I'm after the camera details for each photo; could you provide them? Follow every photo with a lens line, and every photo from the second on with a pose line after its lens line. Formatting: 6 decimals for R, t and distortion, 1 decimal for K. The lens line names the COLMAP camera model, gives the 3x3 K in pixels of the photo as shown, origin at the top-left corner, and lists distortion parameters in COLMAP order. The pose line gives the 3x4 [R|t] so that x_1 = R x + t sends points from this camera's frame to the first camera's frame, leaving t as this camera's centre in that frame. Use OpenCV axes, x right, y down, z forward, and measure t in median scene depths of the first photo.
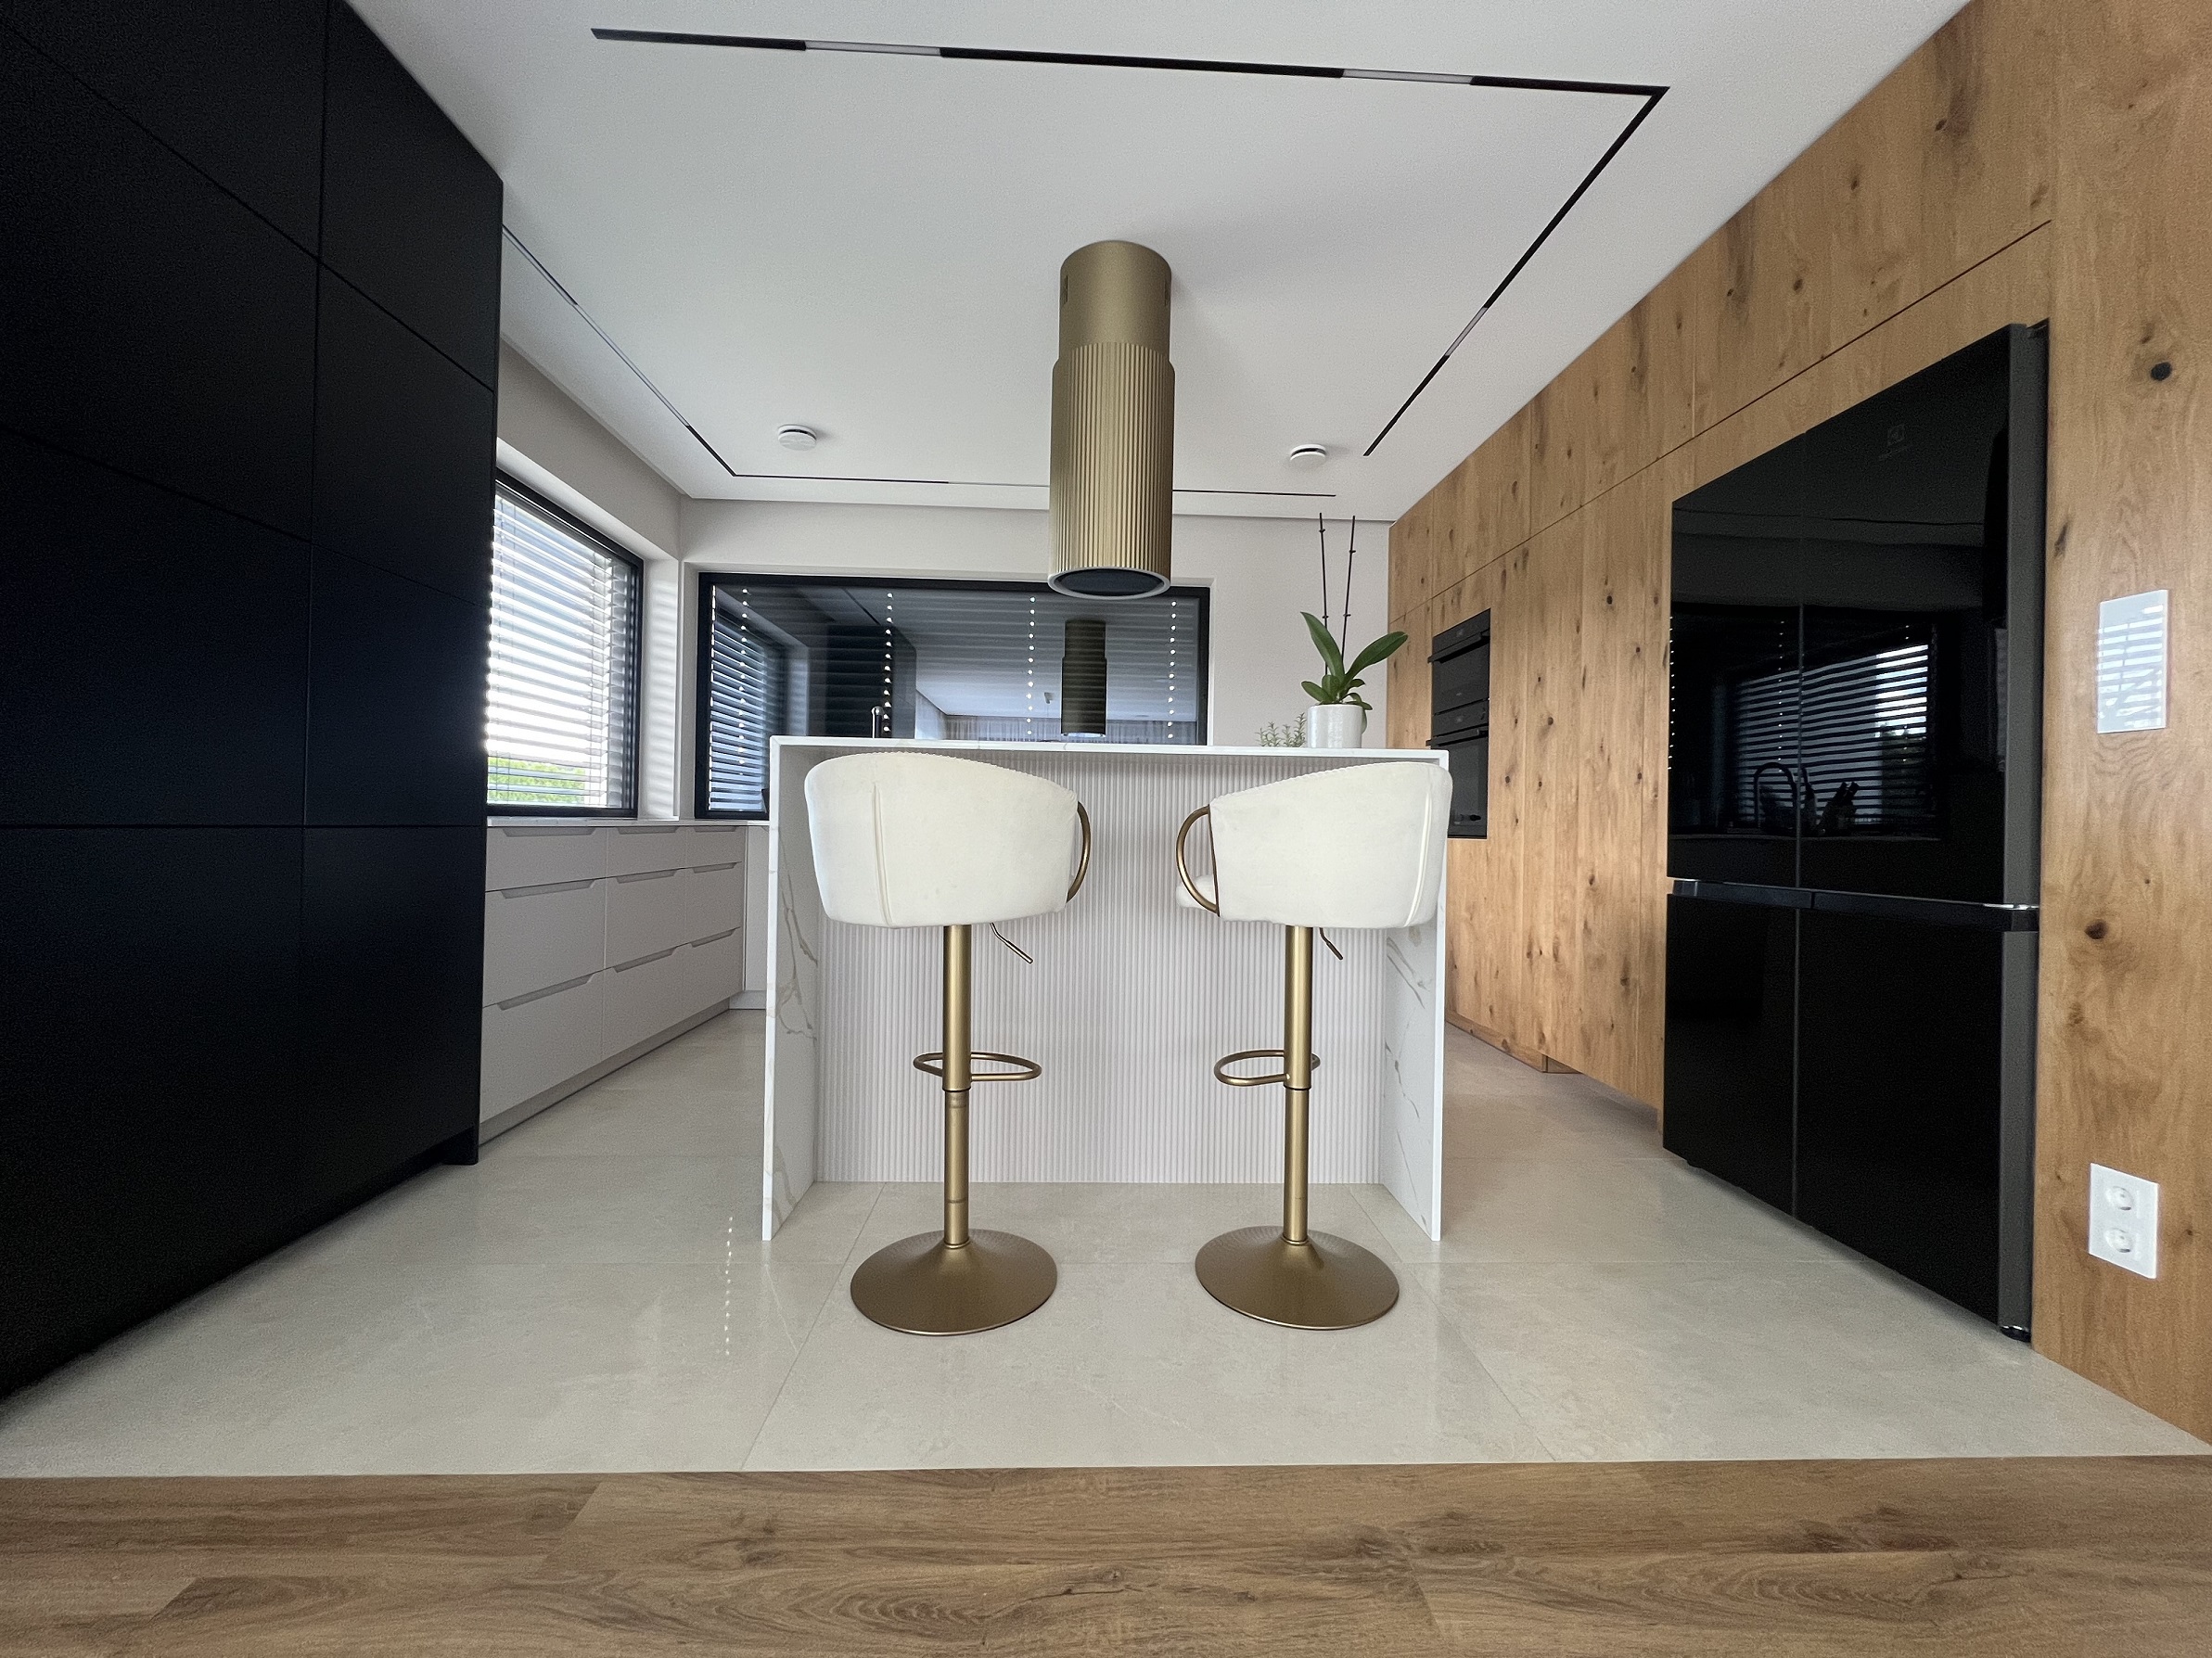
lens RADIAL K [[887.2, 0, 1106.3], [0, 887.2, 828.6], [0, 0, 1]] dist [-0.000924, 0.000242]
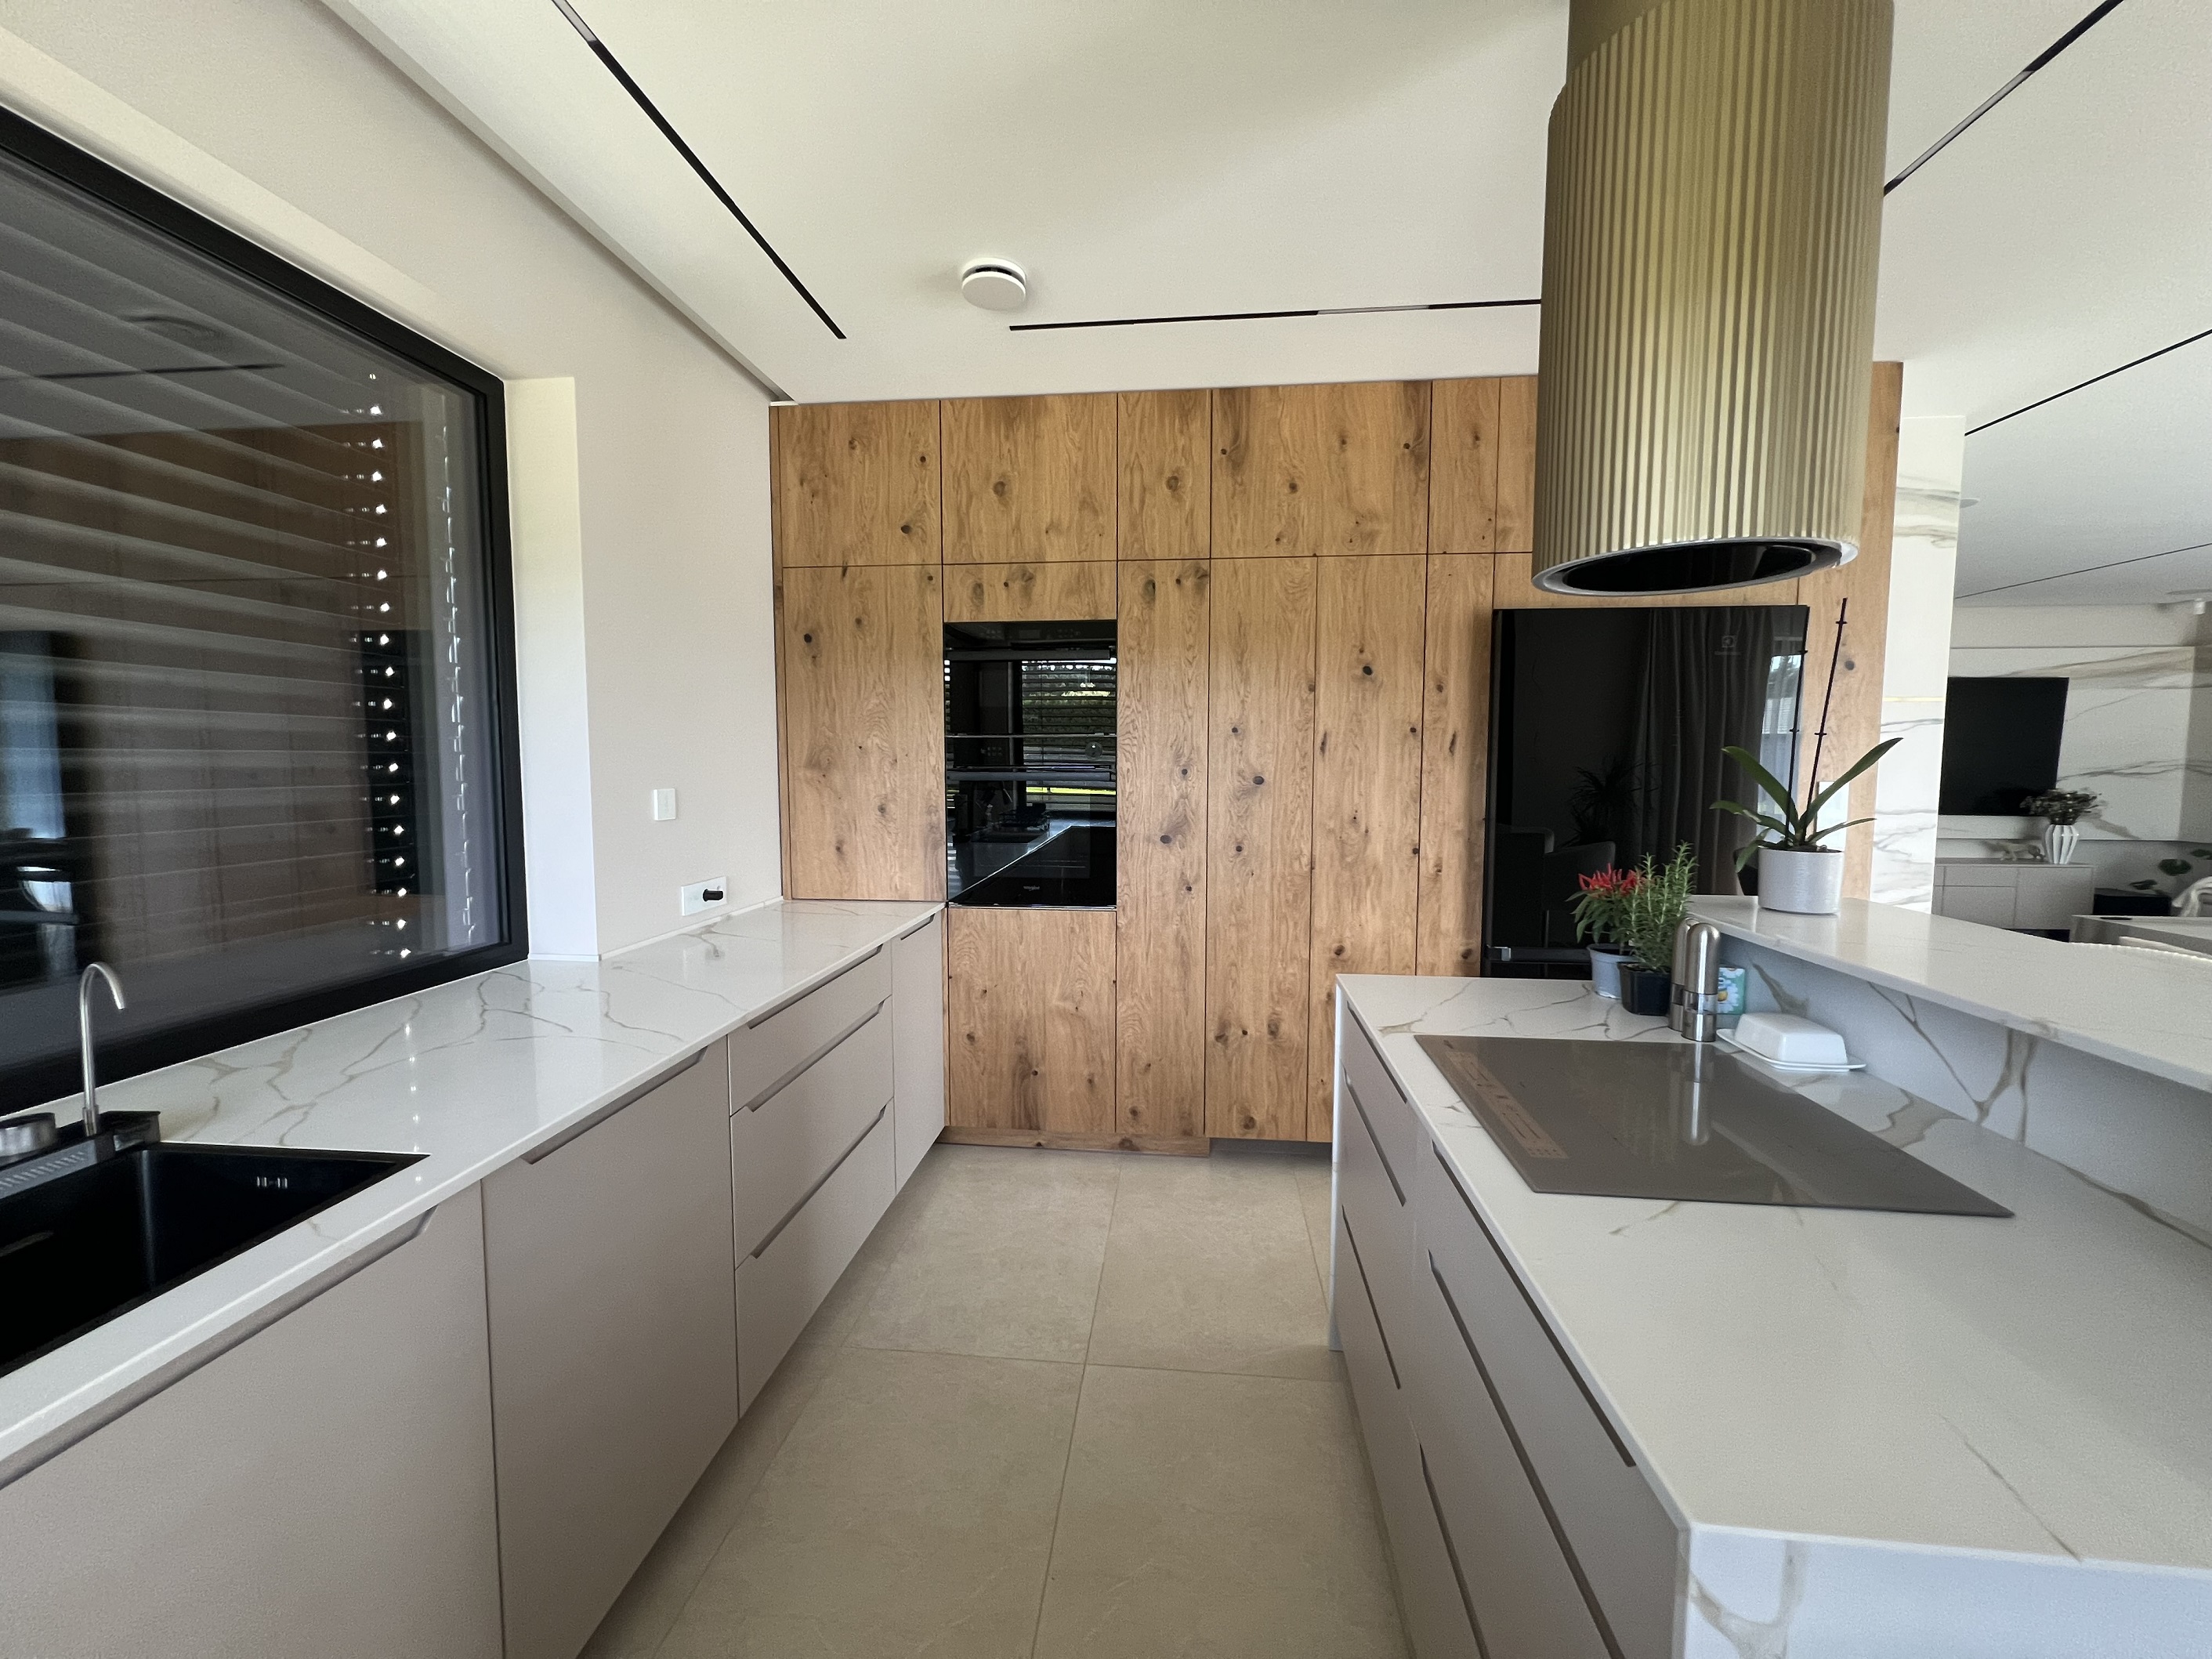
lens RADIAL K [[887.3, 0, 1108.8], [0, 887.3, 829.8], [0, 0, 1]] dist [-0.000924, 0.000242]
pose [[0.143150, -0.092007, 0.985415, -0.448735], [0.005039, 0.995724, 0.092237, -0.167459], [-0.989688, -0.008239, 0.143002, 1.102427]]
